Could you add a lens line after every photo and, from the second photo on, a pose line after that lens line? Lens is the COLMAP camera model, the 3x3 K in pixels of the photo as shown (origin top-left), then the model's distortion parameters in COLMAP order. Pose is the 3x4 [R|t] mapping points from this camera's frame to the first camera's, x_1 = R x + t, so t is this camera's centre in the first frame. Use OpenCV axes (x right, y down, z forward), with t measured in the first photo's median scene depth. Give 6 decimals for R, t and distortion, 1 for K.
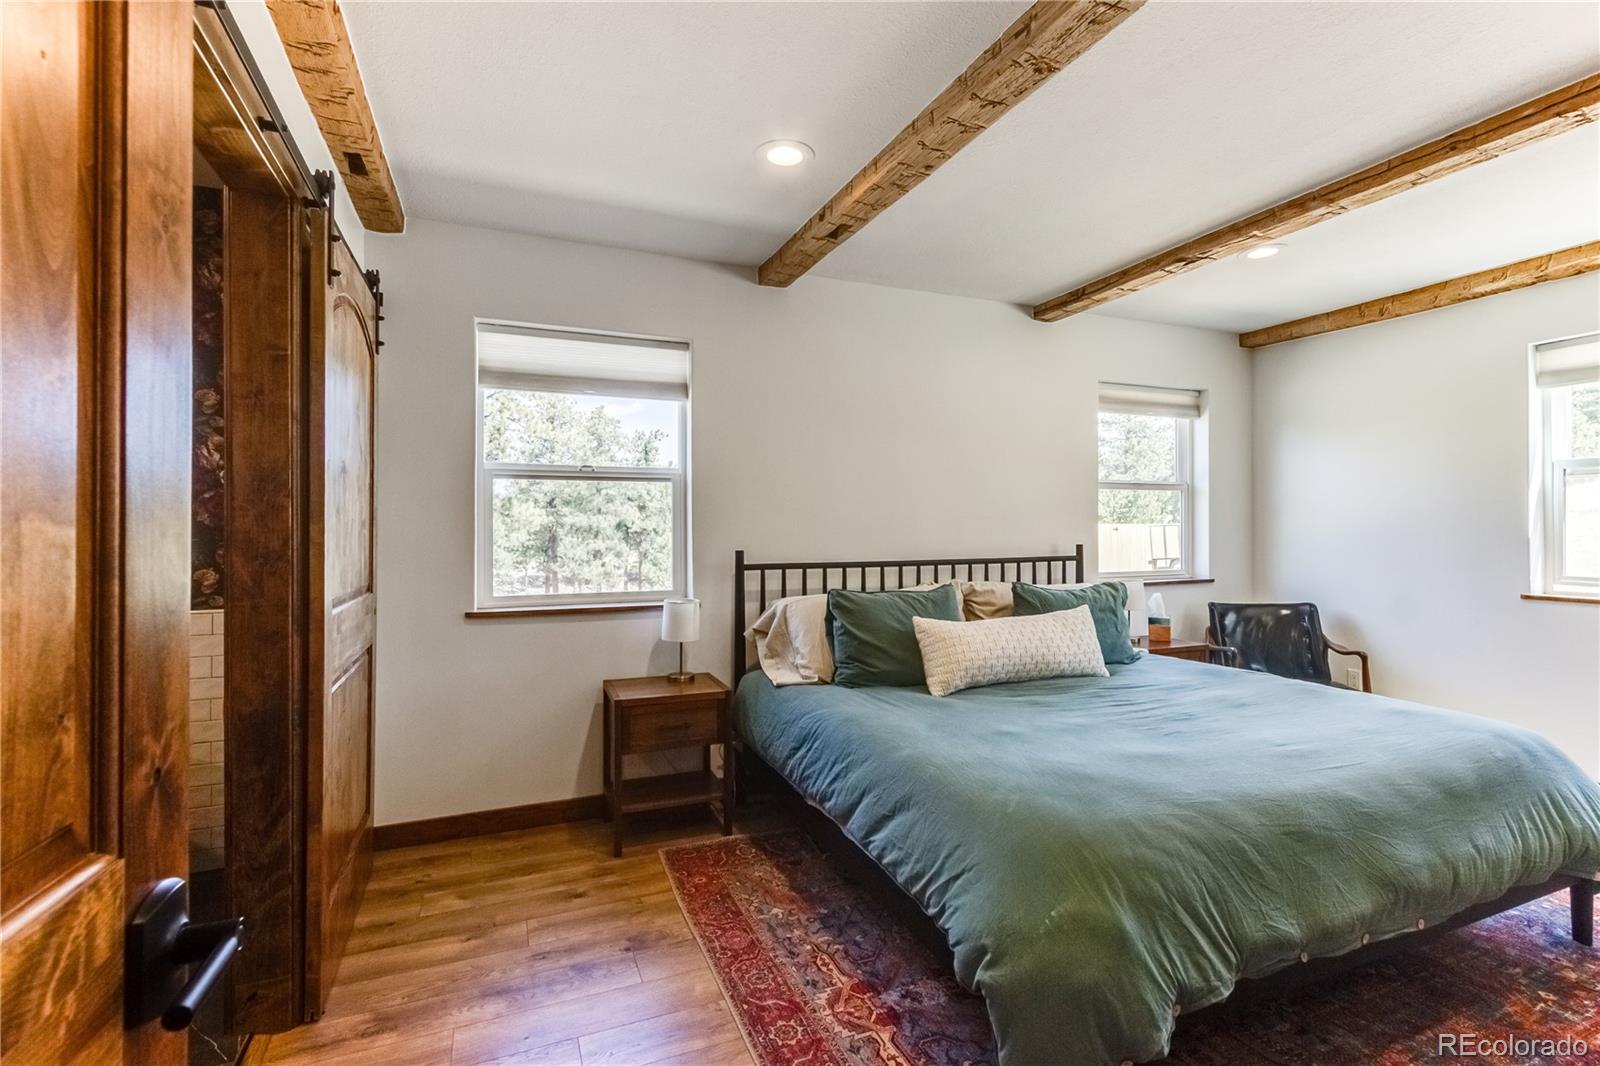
lens RADIAL K [[729.2, 0, 804.8], [0, 729.2, 524.4], [0, 0, 1]] dist [-0.002708, -0.001294]
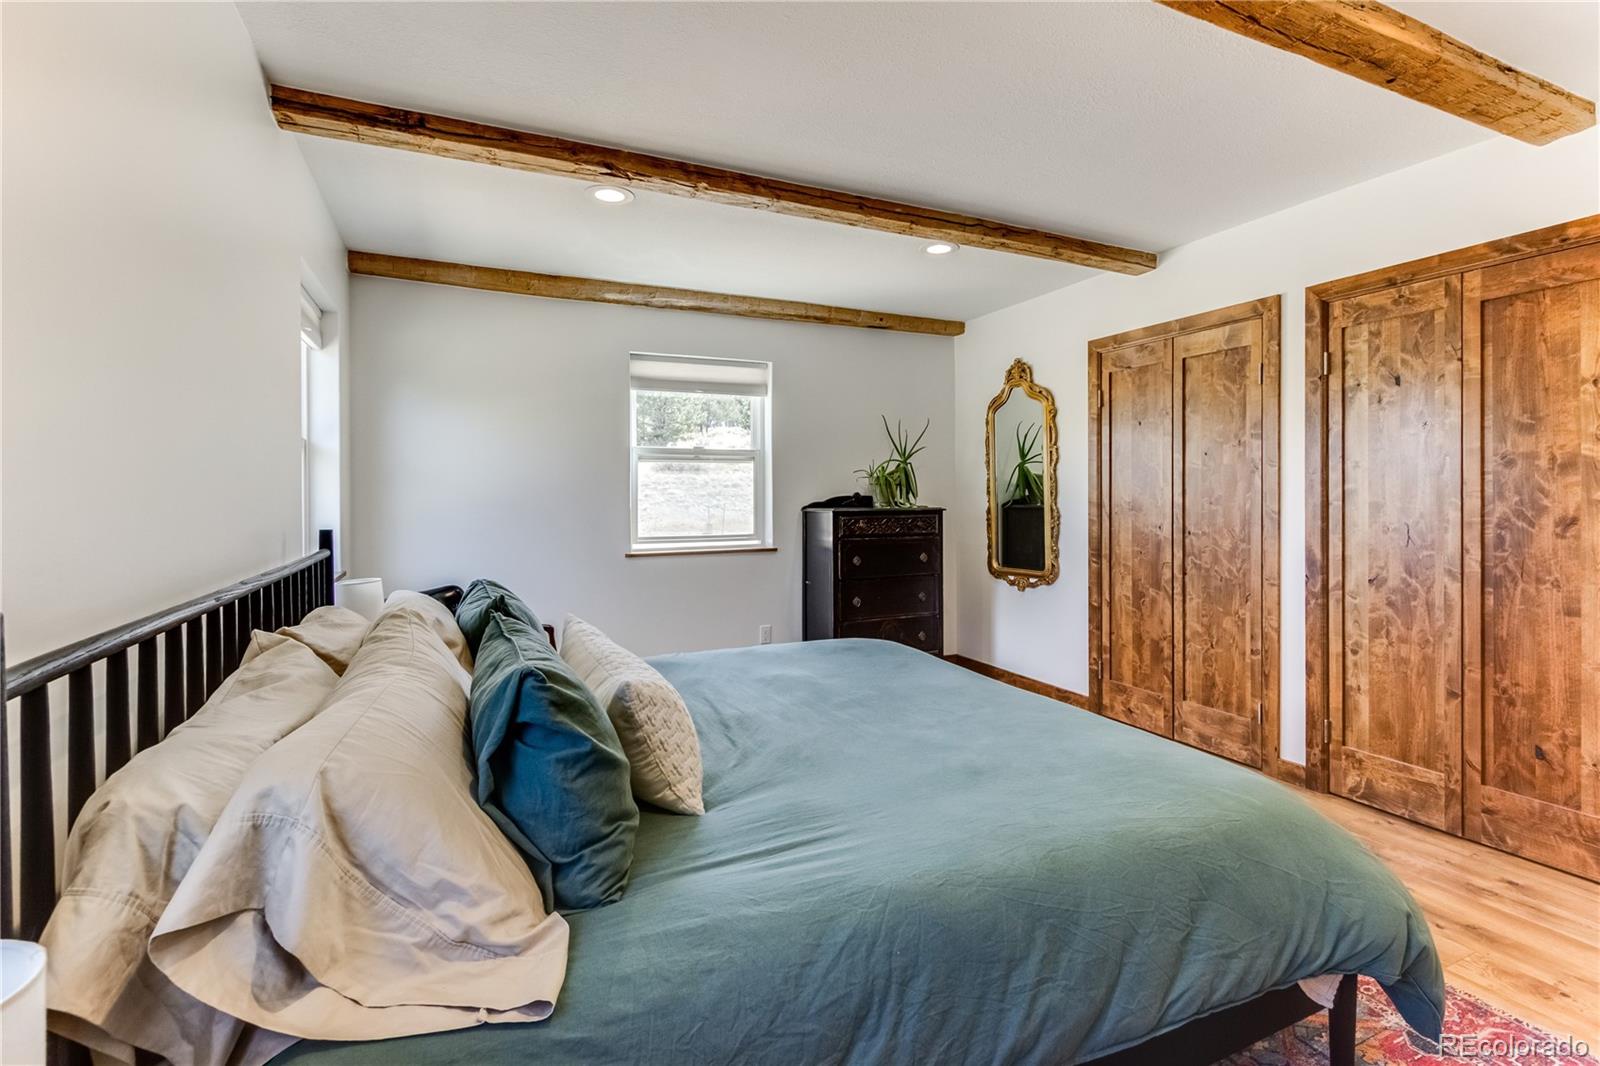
lens RADIAL K [[759.1, 0, 823.0], [0, 759.1, 533.9], [0, 0, 1]] dist [-0.000043, -0.000565]
pose [[-0.038648, -0.039182, 0.998484, -0.299194], [-0.001074, 0.999232, 0.039169, 0.005864], [-0.999252, 0.000442, -0.038661, 0.702453]]
